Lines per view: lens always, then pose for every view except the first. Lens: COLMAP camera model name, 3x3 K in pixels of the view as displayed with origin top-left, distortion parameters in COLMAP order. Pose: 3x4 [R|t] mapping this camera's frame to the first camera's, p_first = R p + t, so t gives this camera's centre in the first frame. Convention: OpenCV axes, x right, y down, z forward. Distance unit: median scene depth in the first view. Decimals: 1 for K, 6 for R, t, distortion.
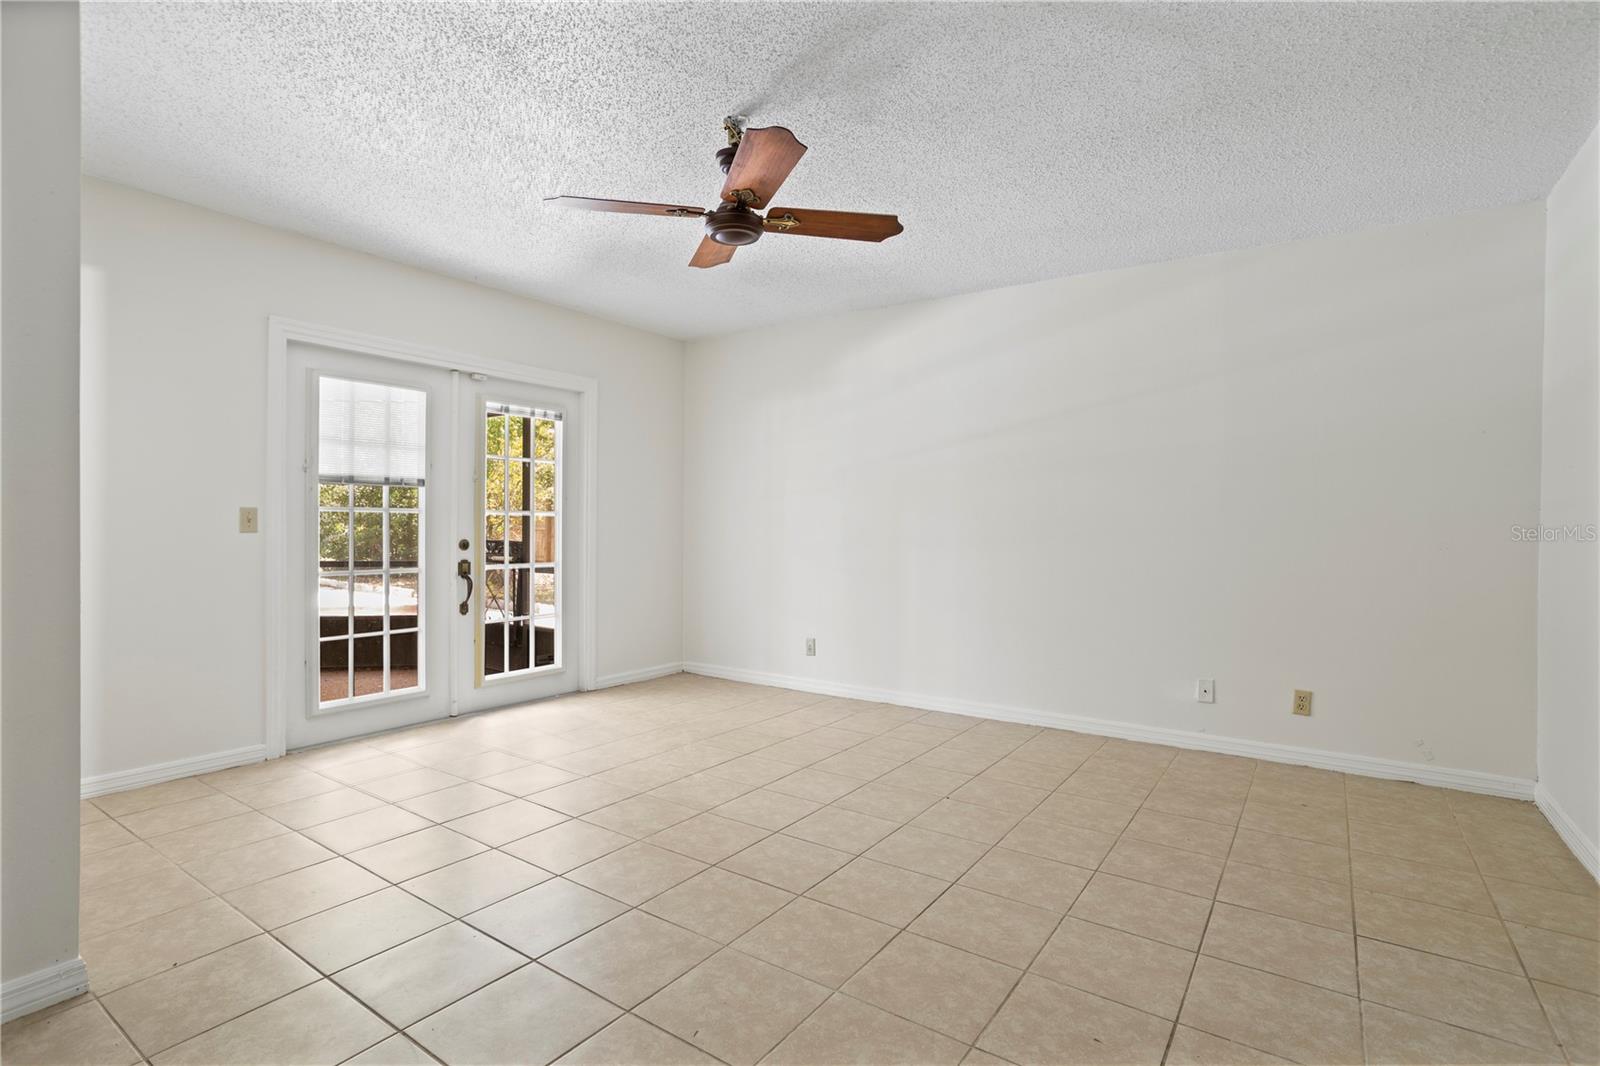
lens RADIAL K [[769.1, 0, 802.3], [0, 769.1, 515.3], [0, 0, 1]] dist [-0.057816, 0.032843]
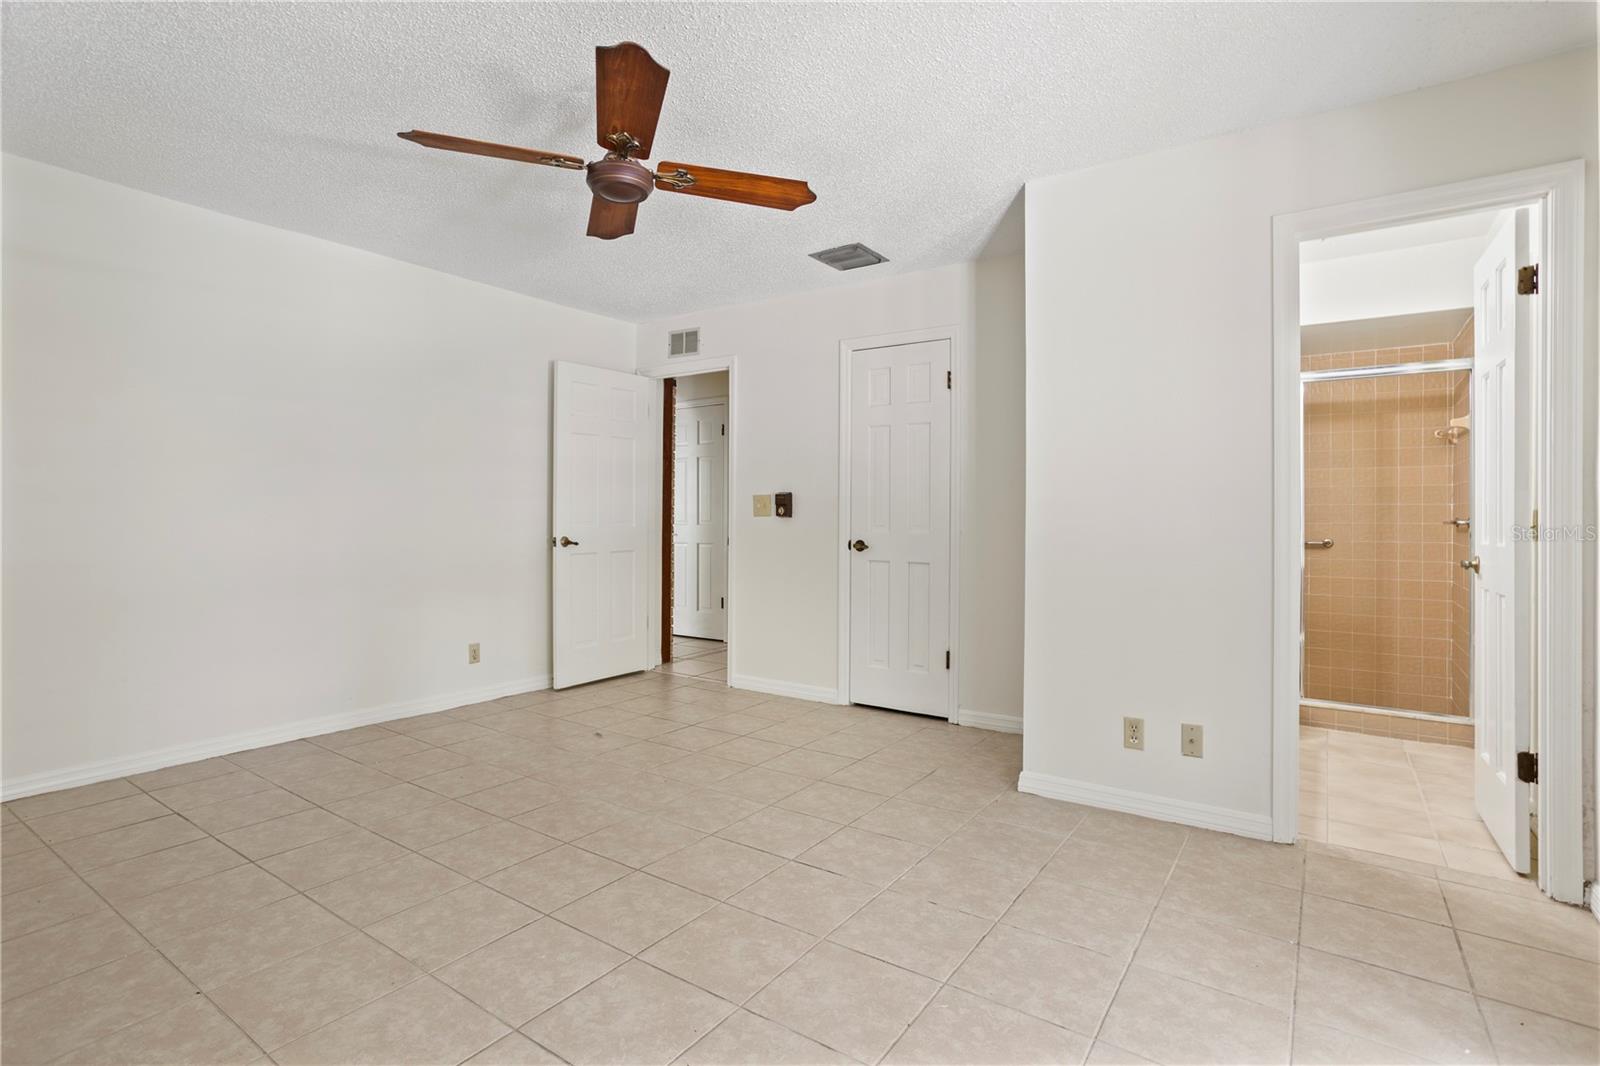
lens RADIAL K [[769.1, 0, 802.3], [0, 769.1, 515.3], [0, 0, 1]] dist [-0.057816, 0.032843]
pose [[-0.999935, -0.011408, -0.000713, -0.326556], [-0.011401, 0.999882, -0.010335, 0.020657], [0.000831, -0.010326, -0.999946, 2.010815]]
